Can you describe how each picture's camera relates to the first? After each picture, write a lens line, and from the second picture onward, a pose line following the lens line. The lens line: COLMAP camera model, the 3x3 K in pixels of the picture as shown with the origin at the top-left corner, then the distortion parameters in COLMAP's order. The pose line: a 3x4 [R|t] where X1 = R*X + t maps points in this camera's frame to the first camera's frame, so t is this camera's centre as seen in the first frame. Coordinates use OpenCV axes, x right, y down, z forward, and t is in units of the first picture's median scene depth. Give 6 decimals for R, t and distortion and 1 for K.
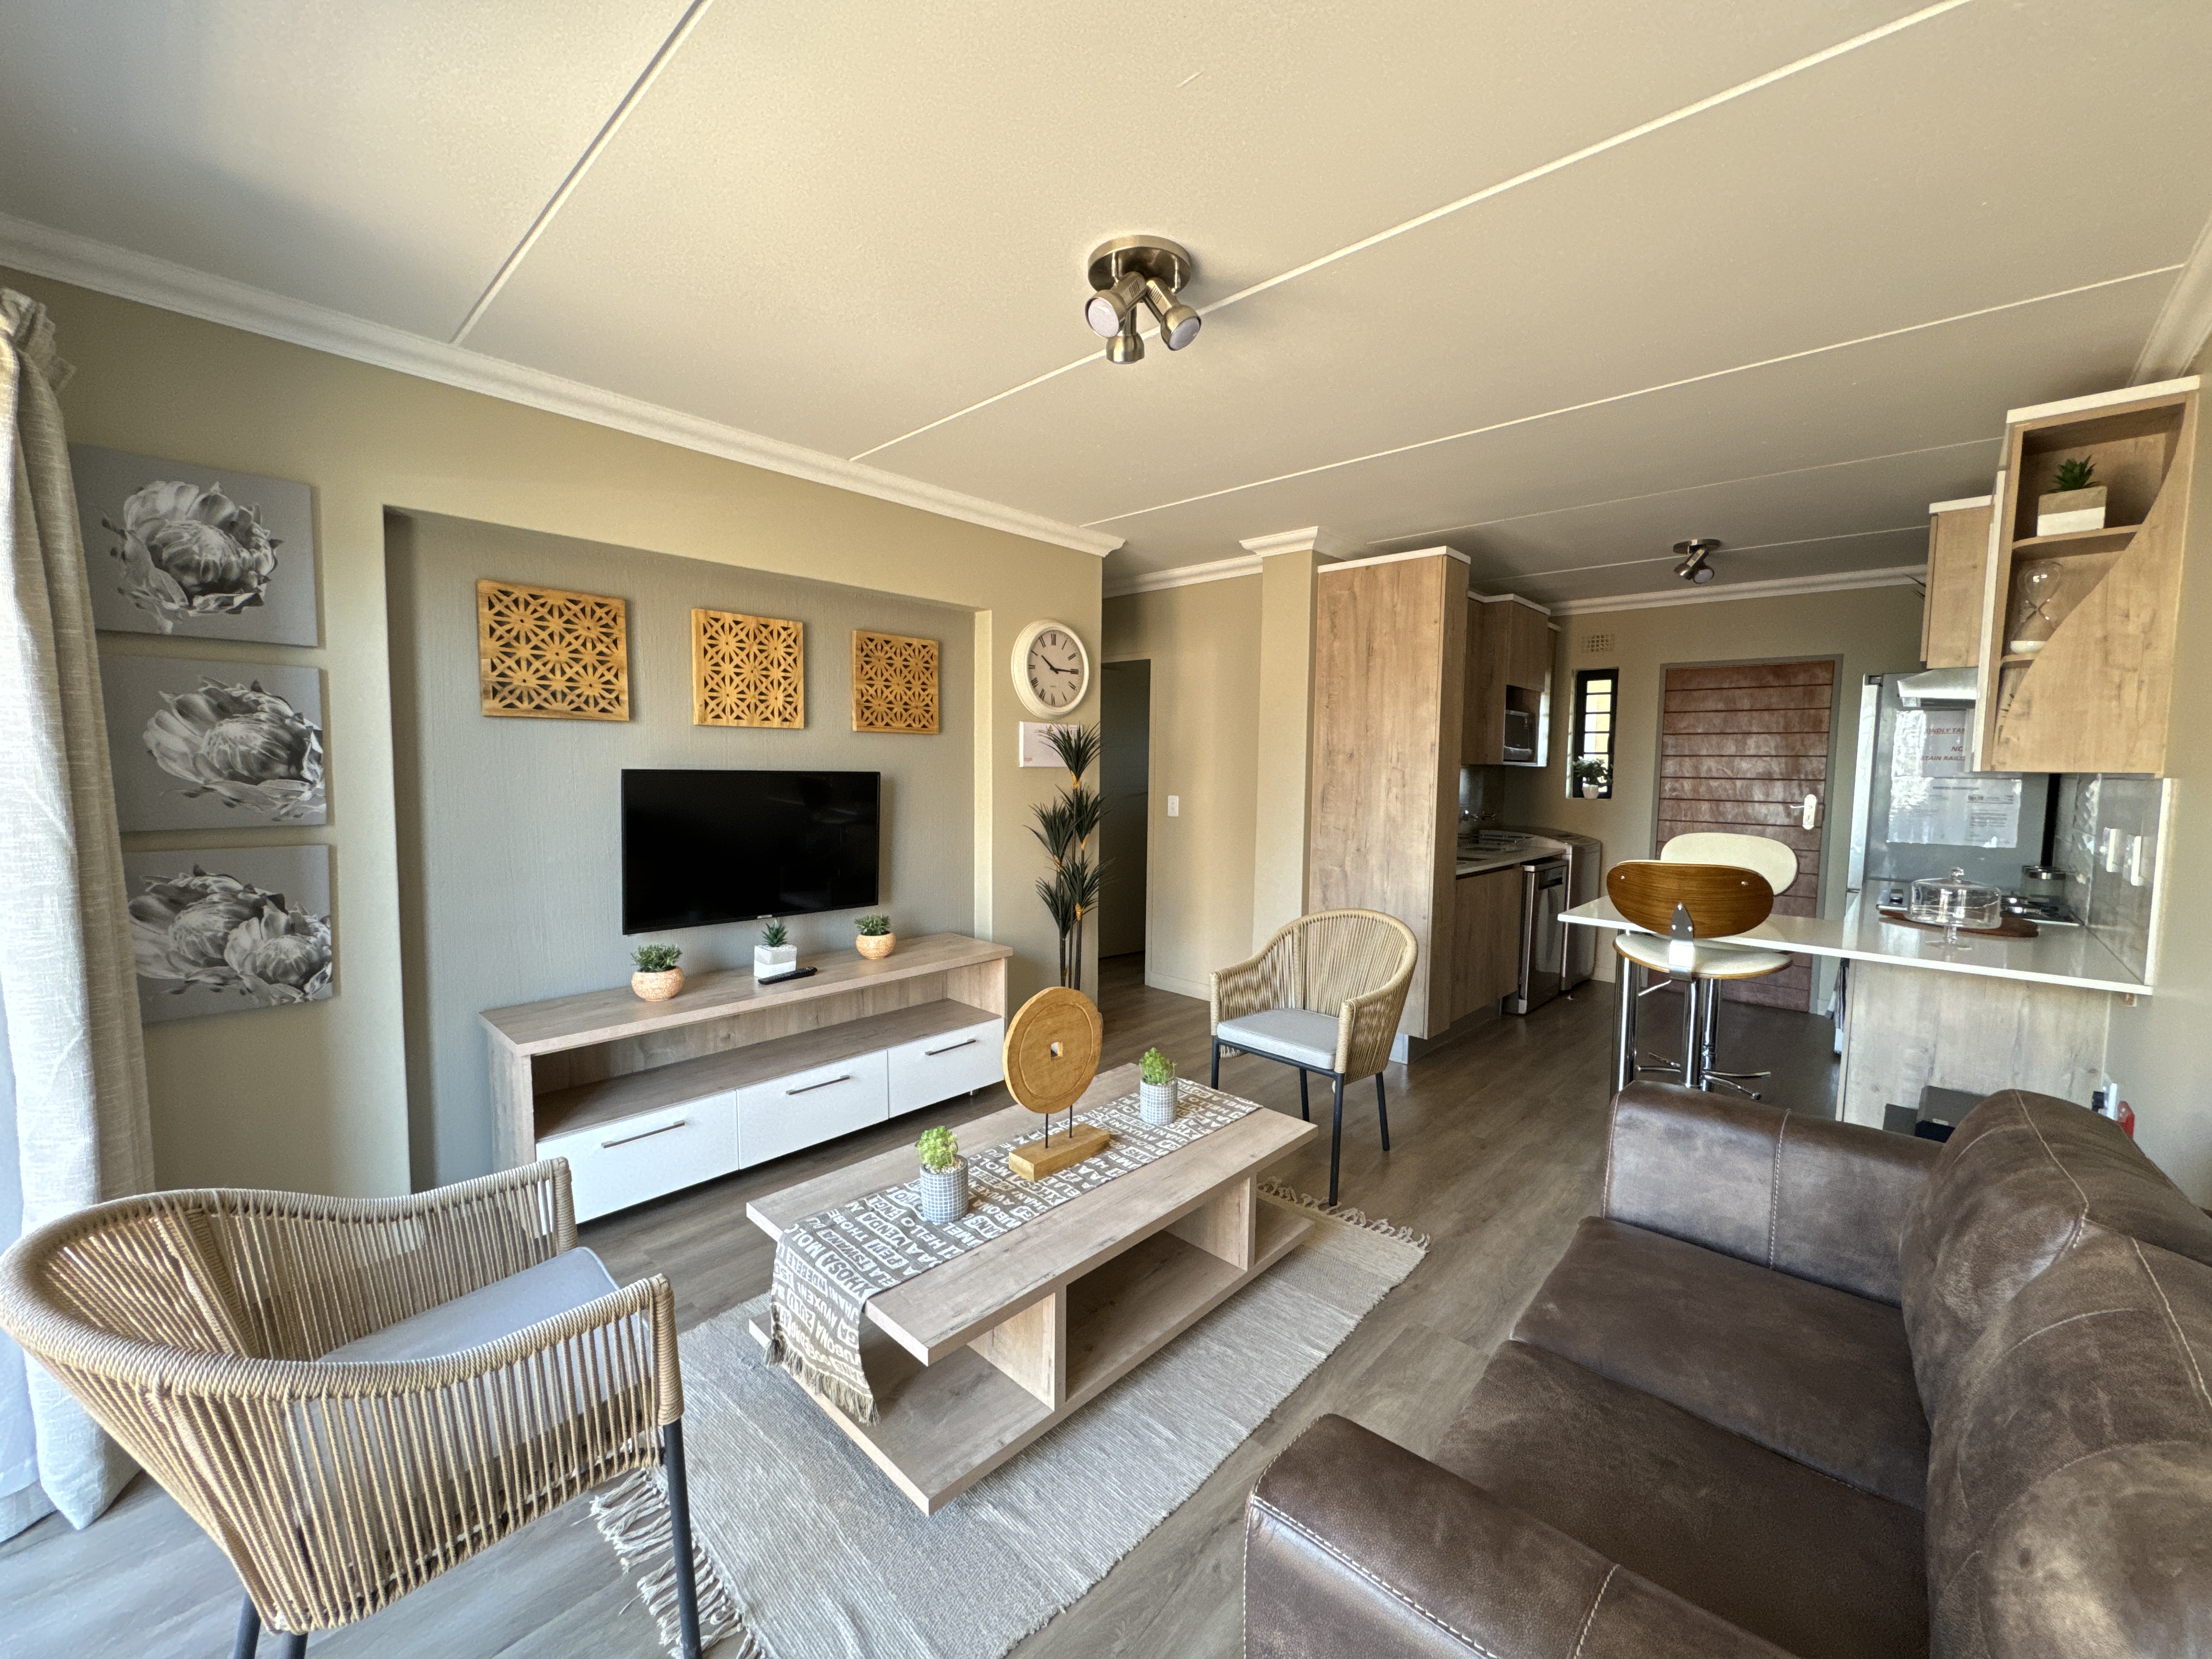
lens RADIAL K [[882.2, 0, 1103.6], [0, 882.2, 826.5], [0, 0, 1]] dist [-0.000846, 0.000045]
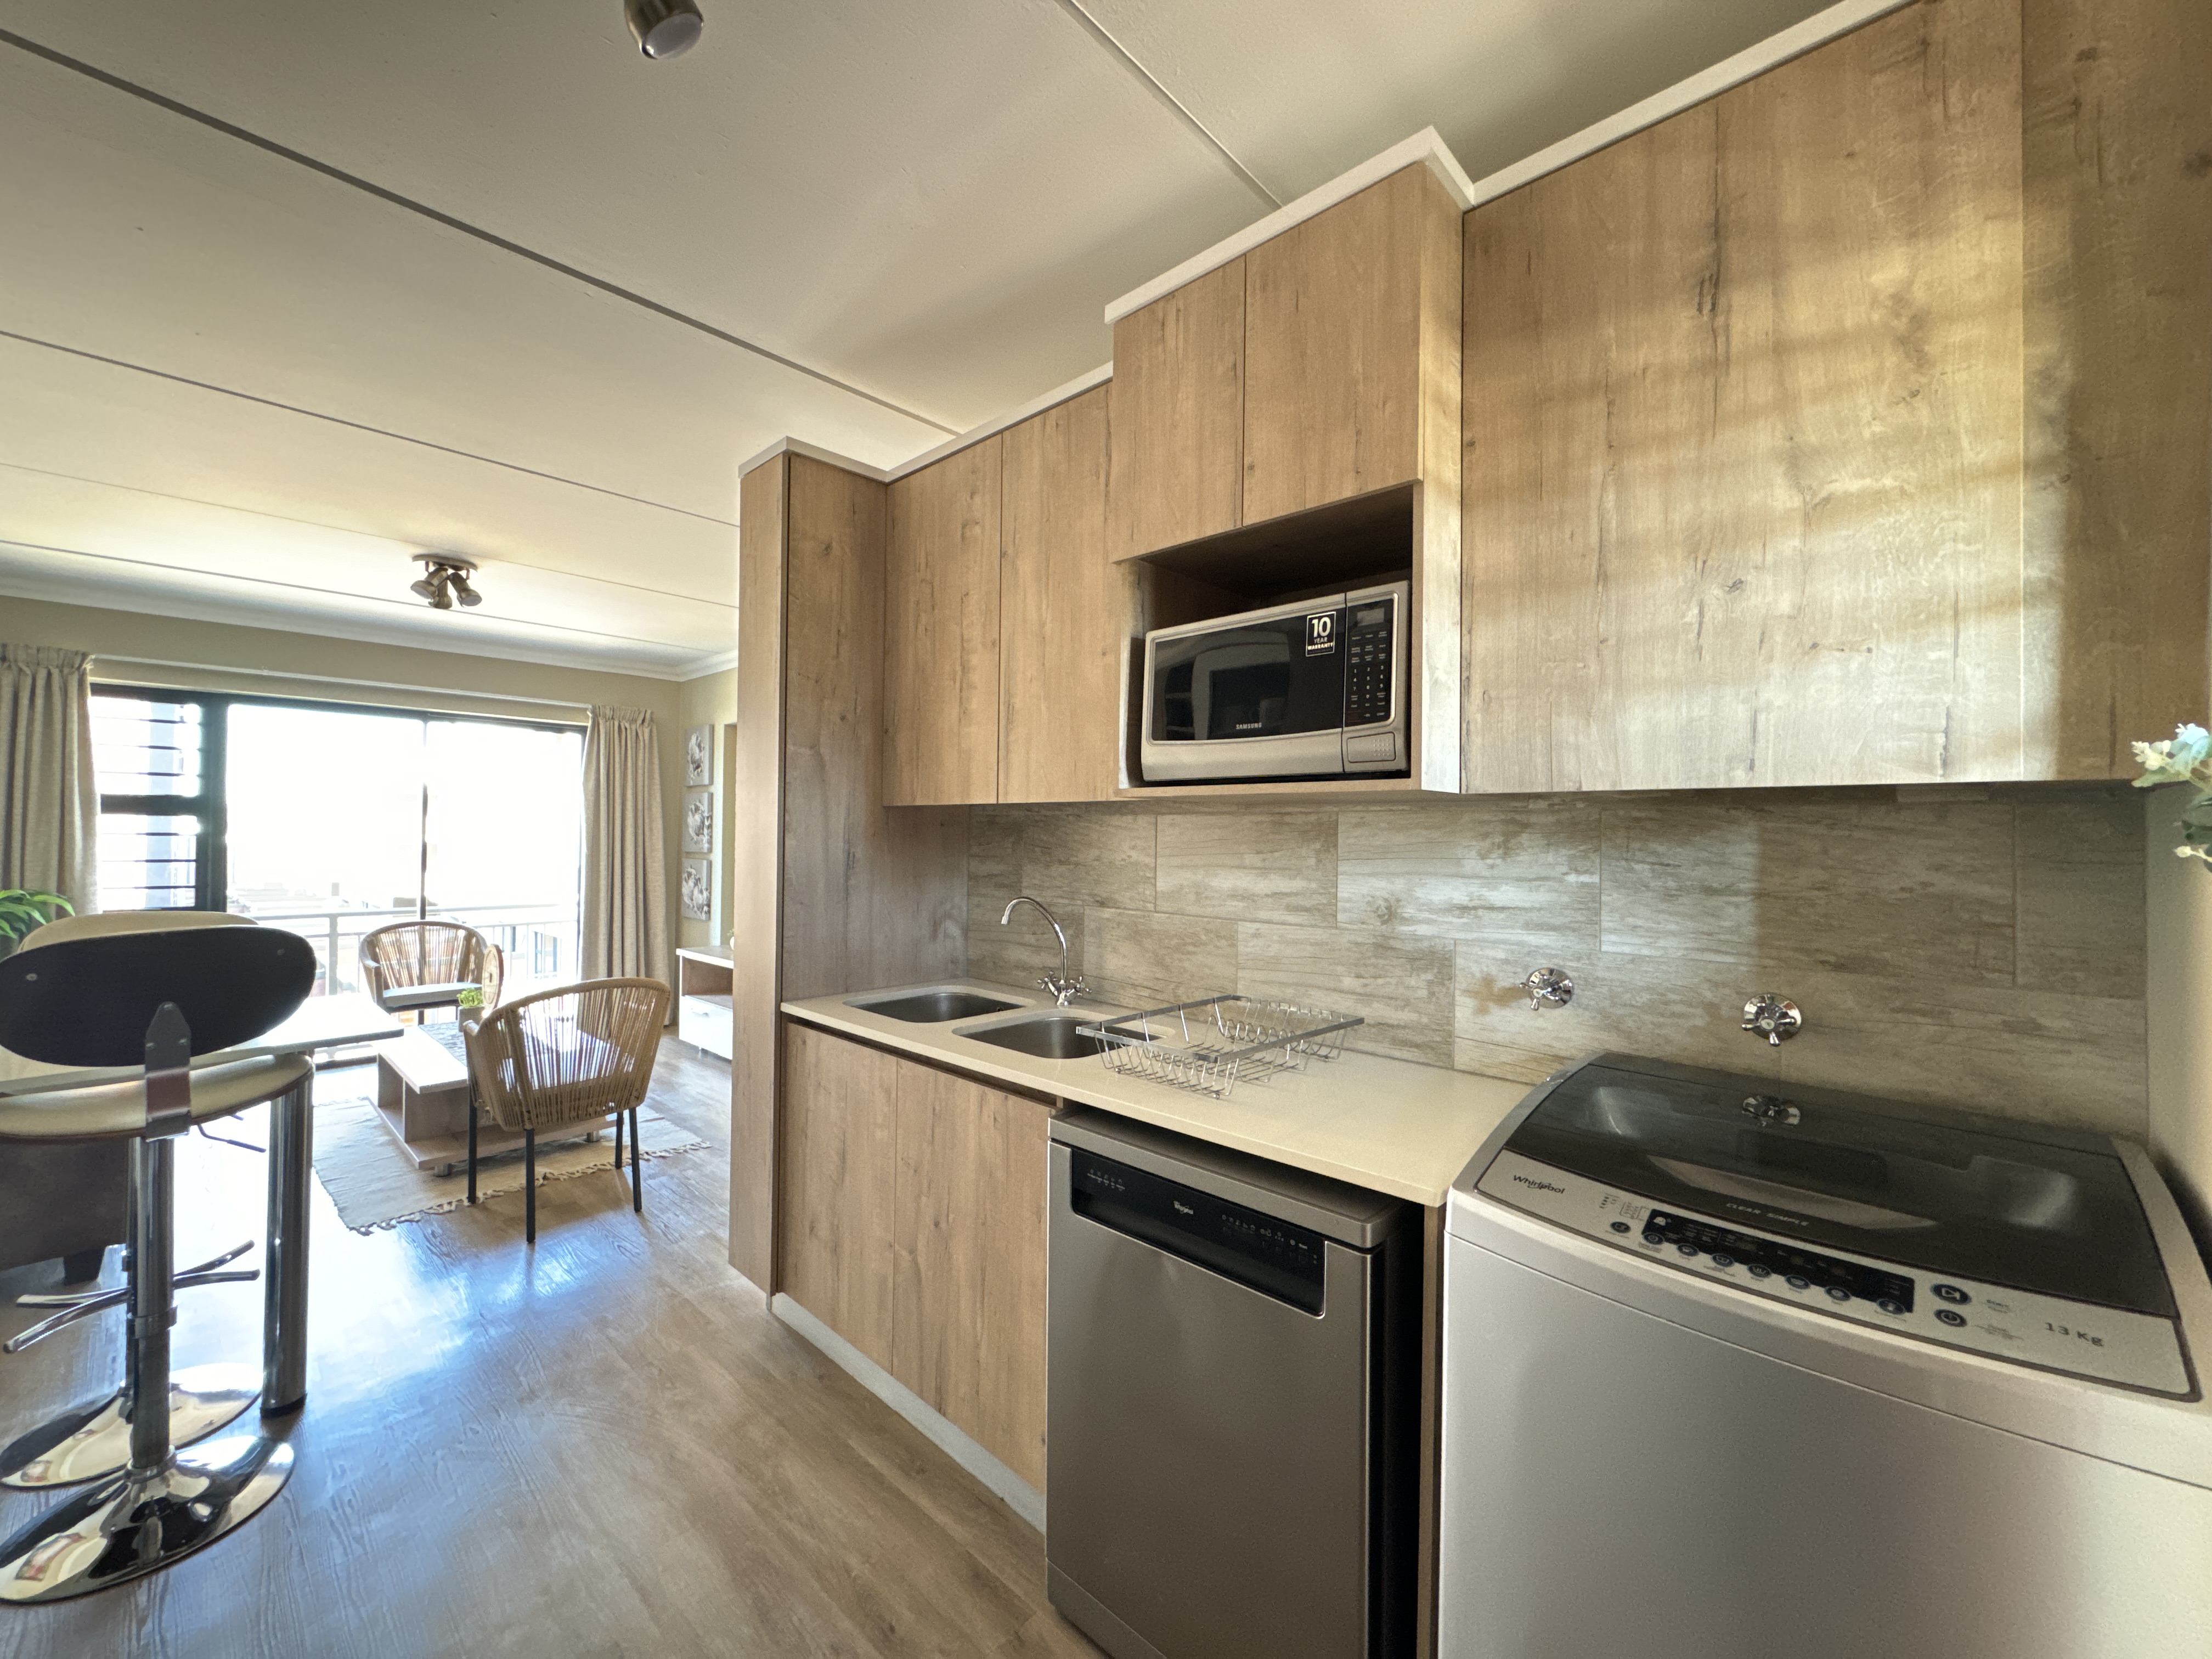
lens RADIAL K [[888.4, 0, 1110.1], [0, 888.4, 829.7], [0, 0, 1]] dist [-0.000384, -0.000408]
pose [[0.004858, -0.019965, -0.999789, 0.971833], [-0.082270, 0.996403, -0.020297, -0.063869], [0.996598, 0.082351, 0.003198, 1.217801]]
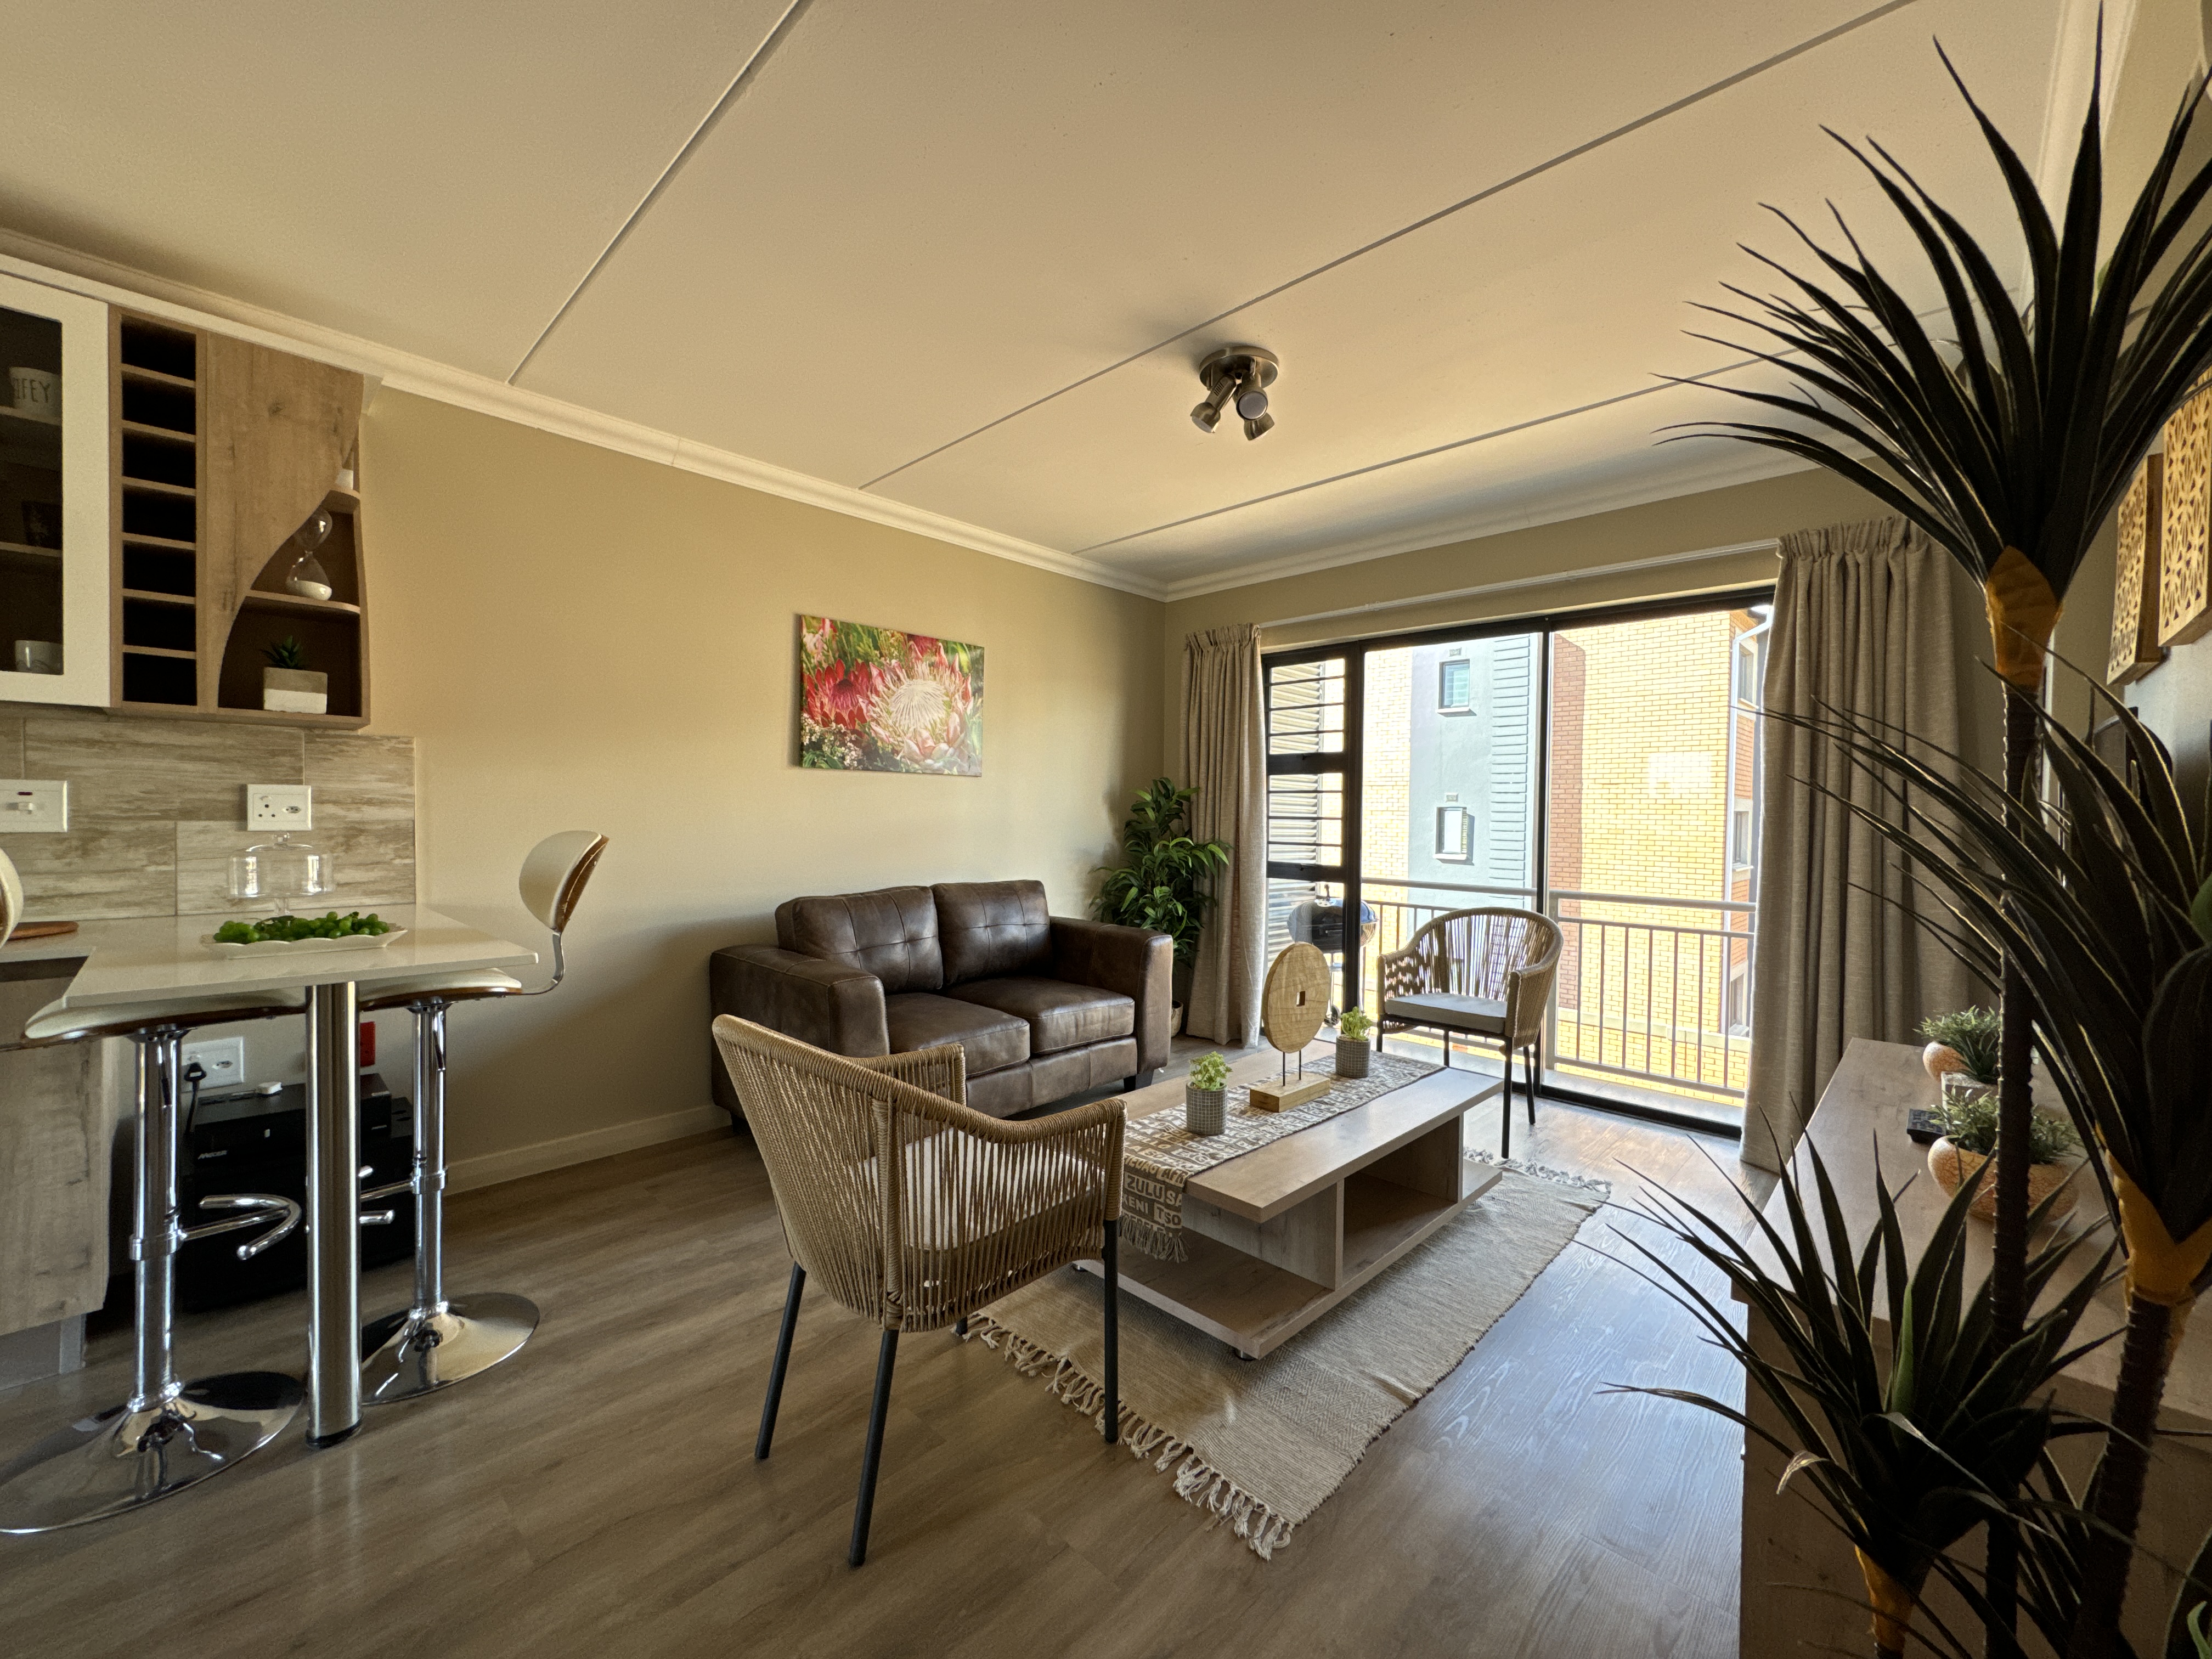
lens RADIAL K [[882.2, 0, 1103.6], [0, 882.2, 826.5], [0, 0, 1]] dist [-0.000846, 0.000045]
pose [[-0.999561, -0.025274, 0.015463, 0.099085], [-0.023798, 0.995733, 0.089164, -0.032383], [-0.017651, 0.088757, -0.995897, 1.149758]]
